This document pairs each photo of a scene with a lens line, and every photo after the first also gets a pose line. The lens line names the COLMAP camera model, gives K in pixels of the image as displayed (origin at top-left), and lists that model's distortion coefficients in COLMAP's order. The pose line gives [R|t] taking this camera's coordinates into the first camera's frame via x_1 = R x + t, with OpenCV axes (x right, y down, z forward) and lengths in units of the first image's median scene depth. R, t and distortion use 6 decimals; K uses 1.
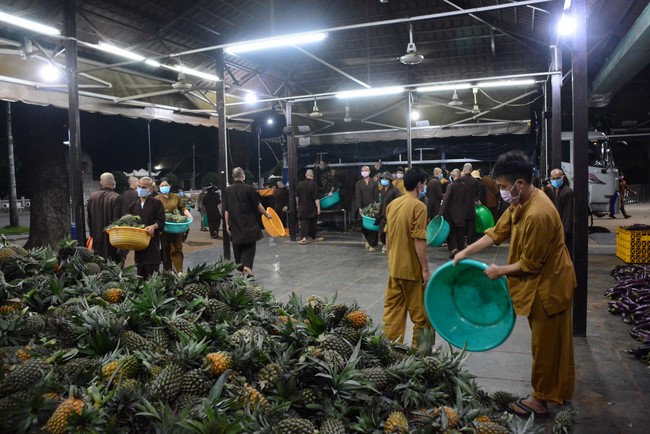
lens RADIAL K [[506.3, 0, 325.0], [0, 506.3, 217.0], [0, 0, 1]] dist [-0.119134, 0.000679]
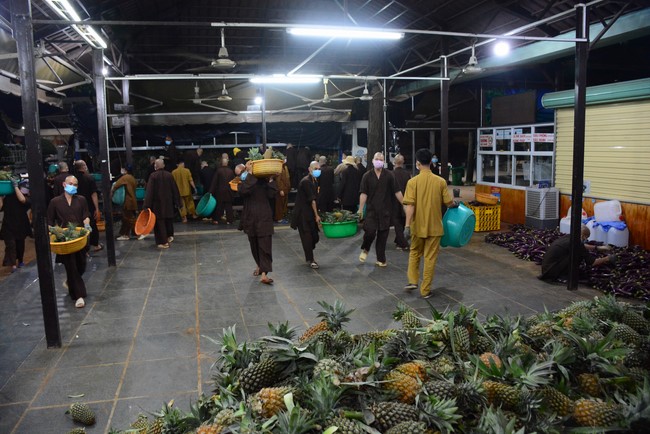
lens RADIAL K [[500.7, 0, 325.0], [0, 500.7, 217.0], [0, 0, 1]] dist [-0.157874, 0.102271]
pose [[0.811095, -0.067102, 0.581053, -0.307701], [0.037917, 0.997340, 0.062248, -0.027786], [-0.583685, -0.028457, 0.811482, 0.118384]]
